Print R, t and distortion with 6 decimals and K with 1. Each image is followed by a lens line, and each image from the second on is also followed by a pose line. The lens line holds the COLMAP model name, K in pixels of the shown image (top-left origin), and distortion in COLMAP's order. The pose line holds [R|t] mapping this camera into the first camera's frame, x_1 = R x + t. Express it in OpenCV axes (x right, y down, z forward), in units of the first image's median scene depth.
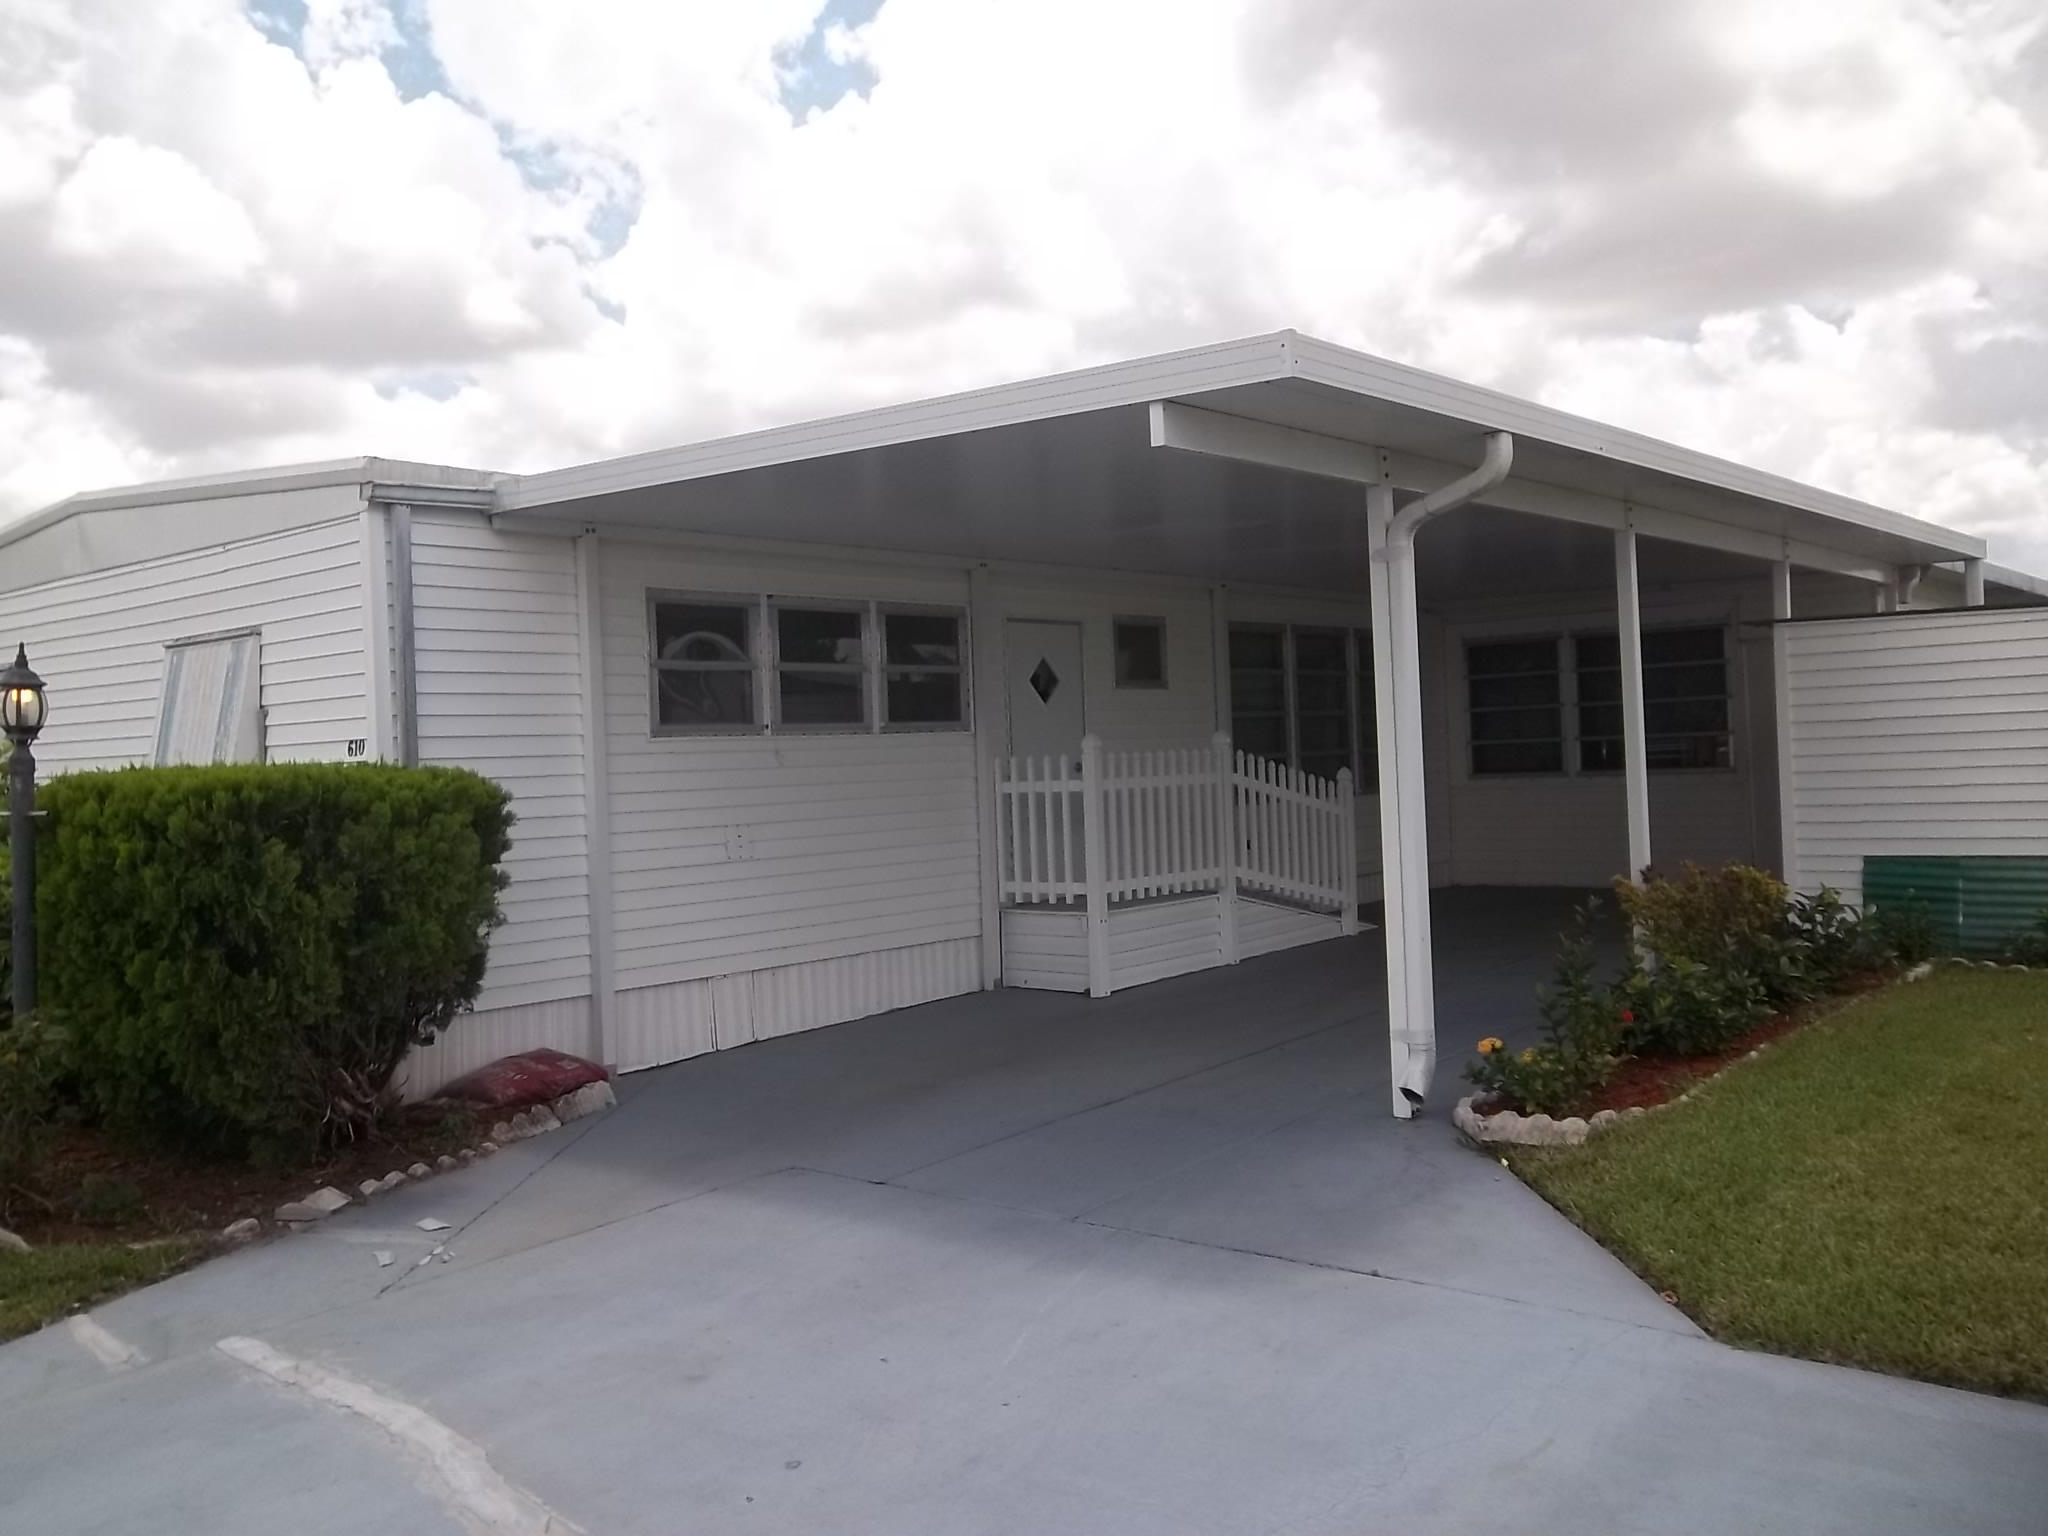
lens RADIAL K [[1738.2, 0, 983.2], [0, 1738.2, 750.7], [0, 0, 1]] dist [-0.016260, 0.052434]
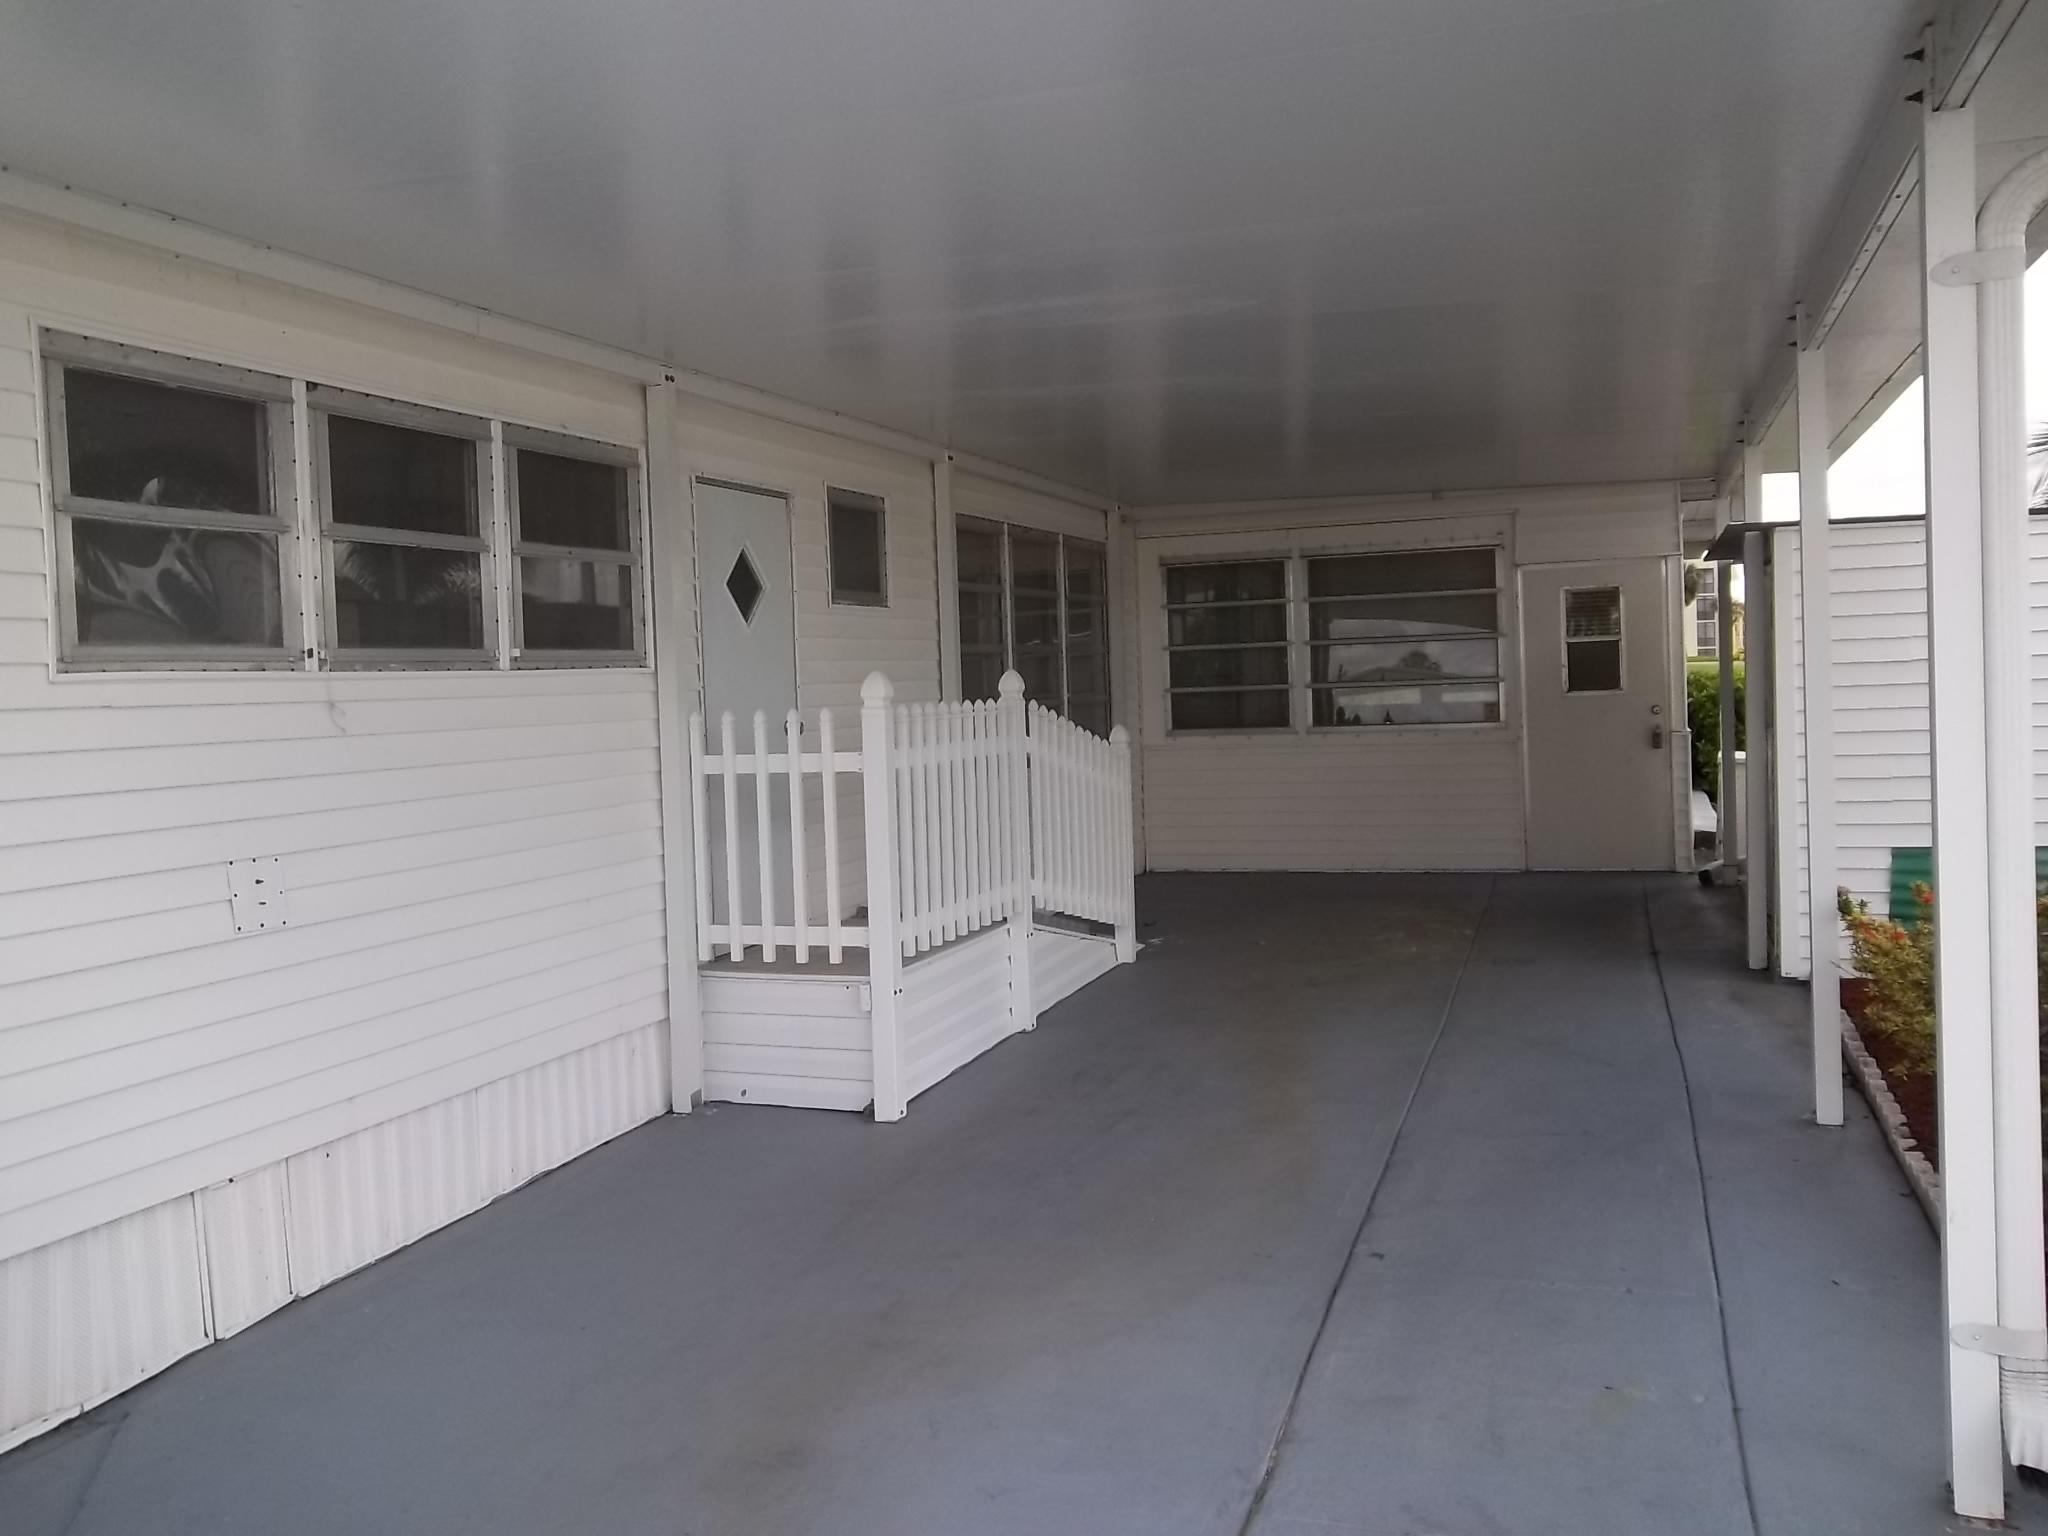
lens RADIAL K [[1738.2, 0, 983.2], [0, 1738.2, 750.7], [0, 0, 1]] dist [-0.016260, 0.052434]
pose [[0.938001, -0.007645, 0.346549, -0.106479], [-0.003353, 0.999510, 0.031124, -0.001940], [-0.346617, -0.030356, 0.937516, 0.436870]]
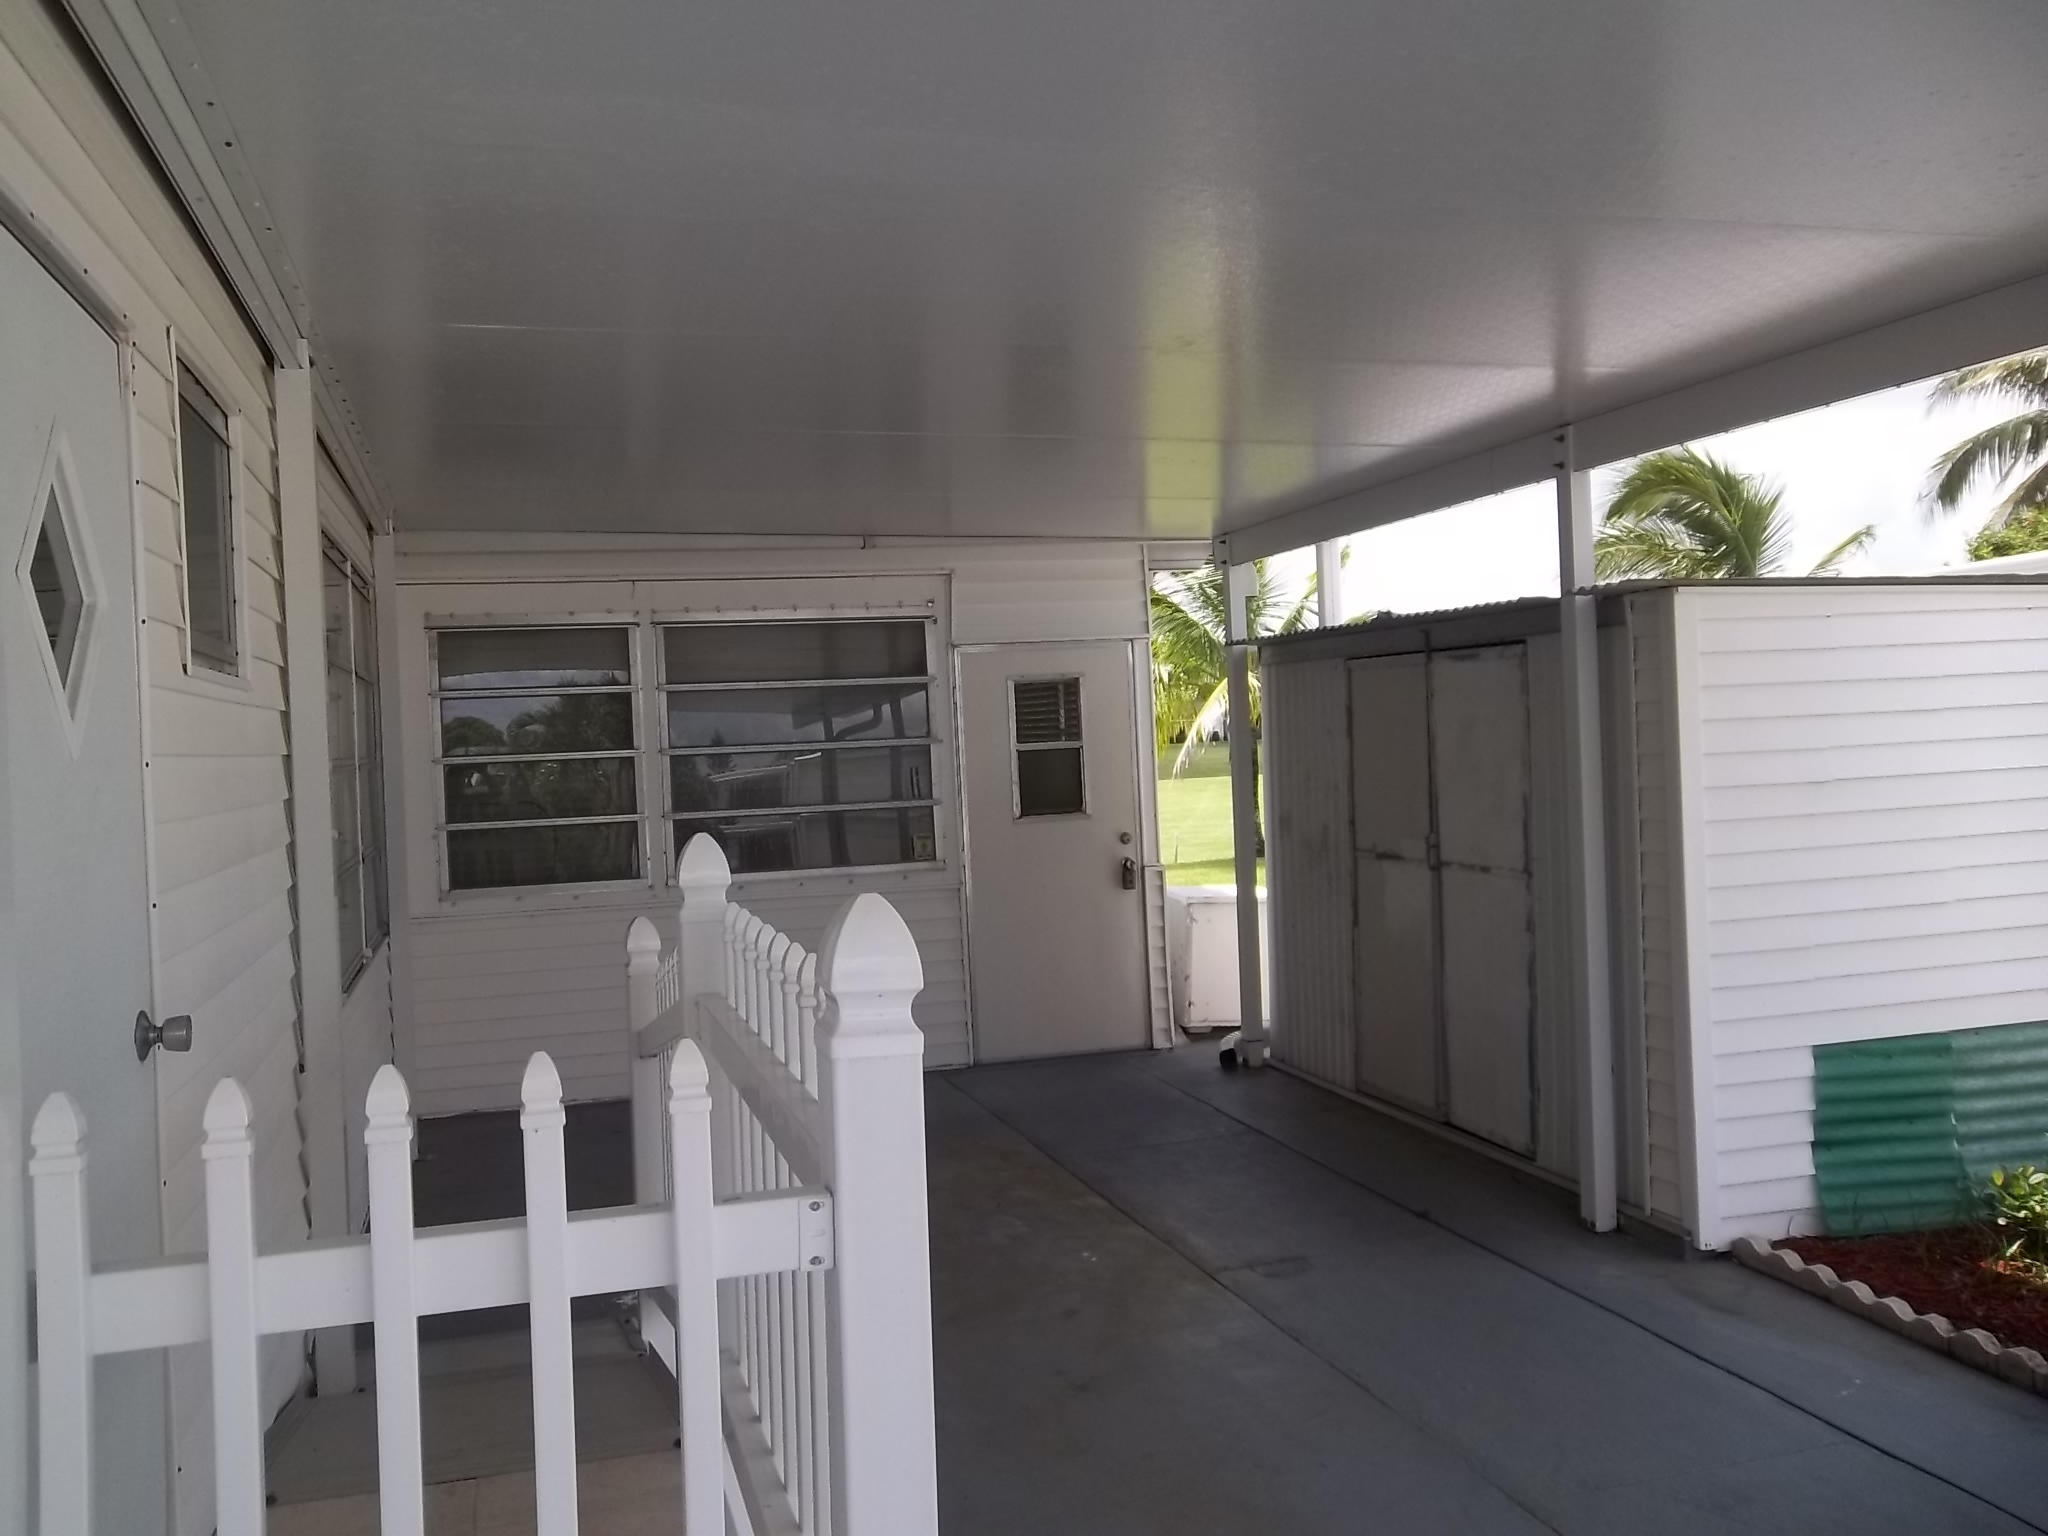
lens RADIAL K [[1722.6, 0, 928.5], [0, 1722.6, 756.1], [0, 0, 1]] dist [-0.005190, -0.003345]
pose [[0.578729, 0.007165, 0.815488, -0.063537], [0.015078, 0.999696, -0.019484, -0.019389], [-0.815380, 0.023572, 0.578445, 0.899447]]
